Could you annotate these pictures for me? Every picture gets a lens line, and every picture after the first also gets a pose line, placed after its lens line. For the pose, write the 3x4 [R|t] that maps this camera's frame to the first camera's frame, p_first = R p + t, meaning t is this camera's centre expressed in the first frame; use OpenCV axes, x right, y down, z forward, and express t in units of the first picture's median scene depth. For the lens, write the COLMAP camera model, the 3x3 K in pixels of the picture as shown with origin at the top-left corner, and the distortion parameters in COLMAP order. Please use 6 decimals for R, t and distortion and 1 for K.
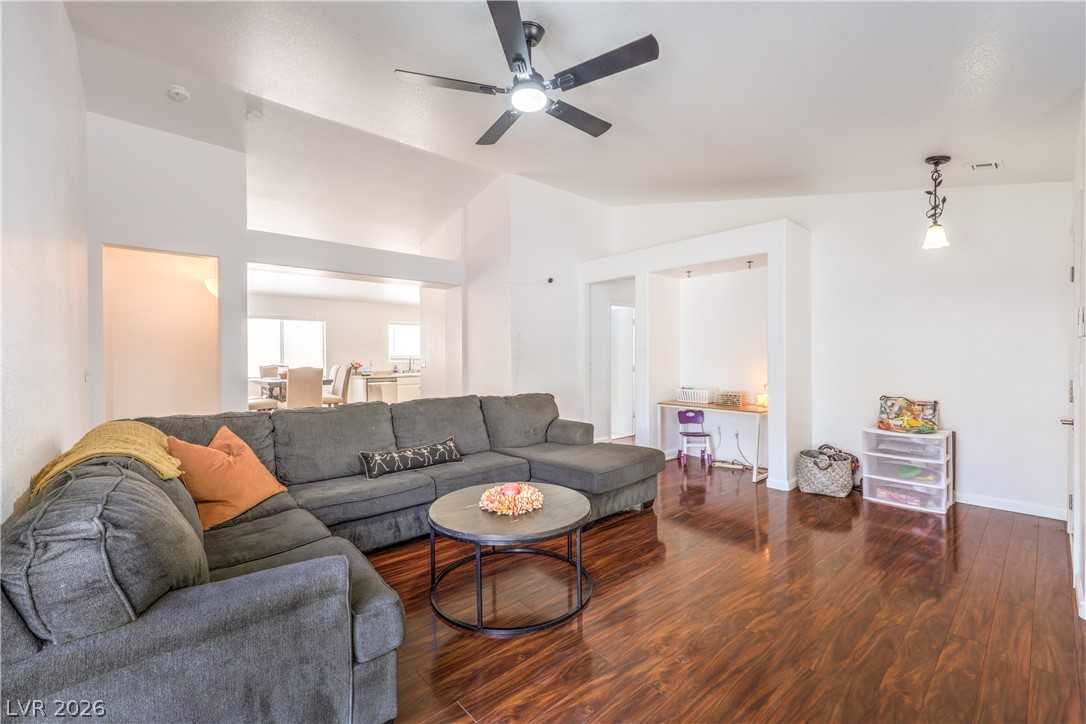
lens RADIAL K [[447.0, 0, 544.7], [0, 447.0, 358.9], [0, 0, 1]] dist [-0.001487, -0.000028]
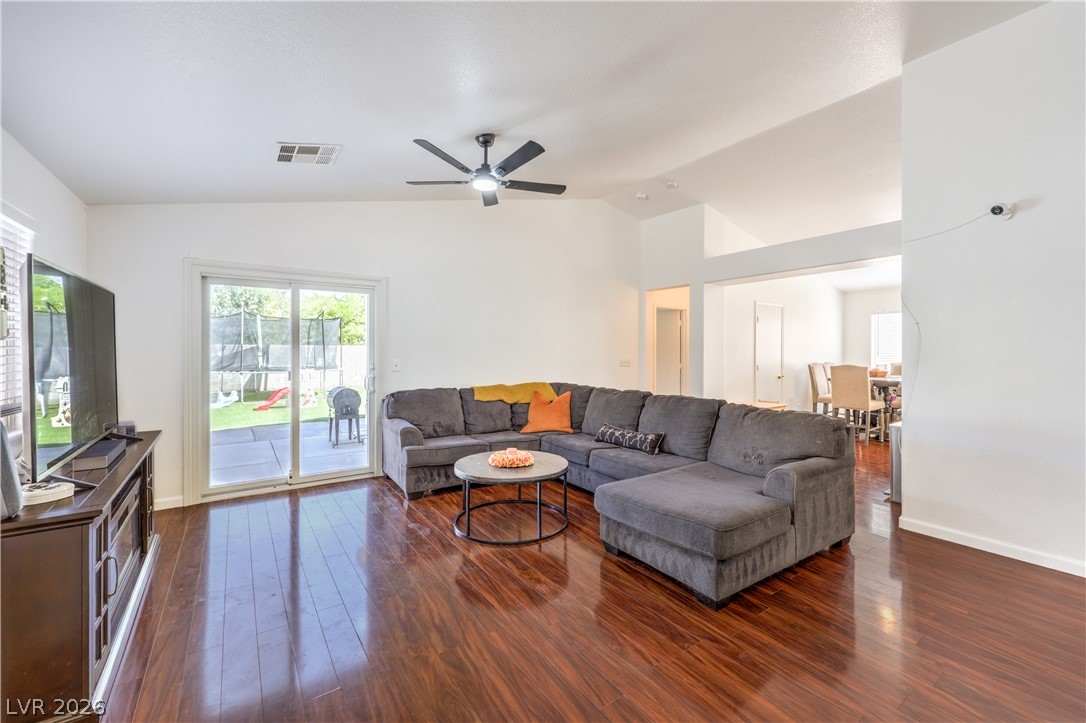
lens RADIAL K [[447.0, 0, 544.7], [0, 447.0, 358.4], [0, 0, 1]] dist [-0.001487, -0.000028]
pose [[-0.133339, 0.015725, -0.990946, 0.972234], [0.000623, 0.999875, 0.015783, -0.018302], [0.991070, 0.001487, -0.133332, 0.968059]]
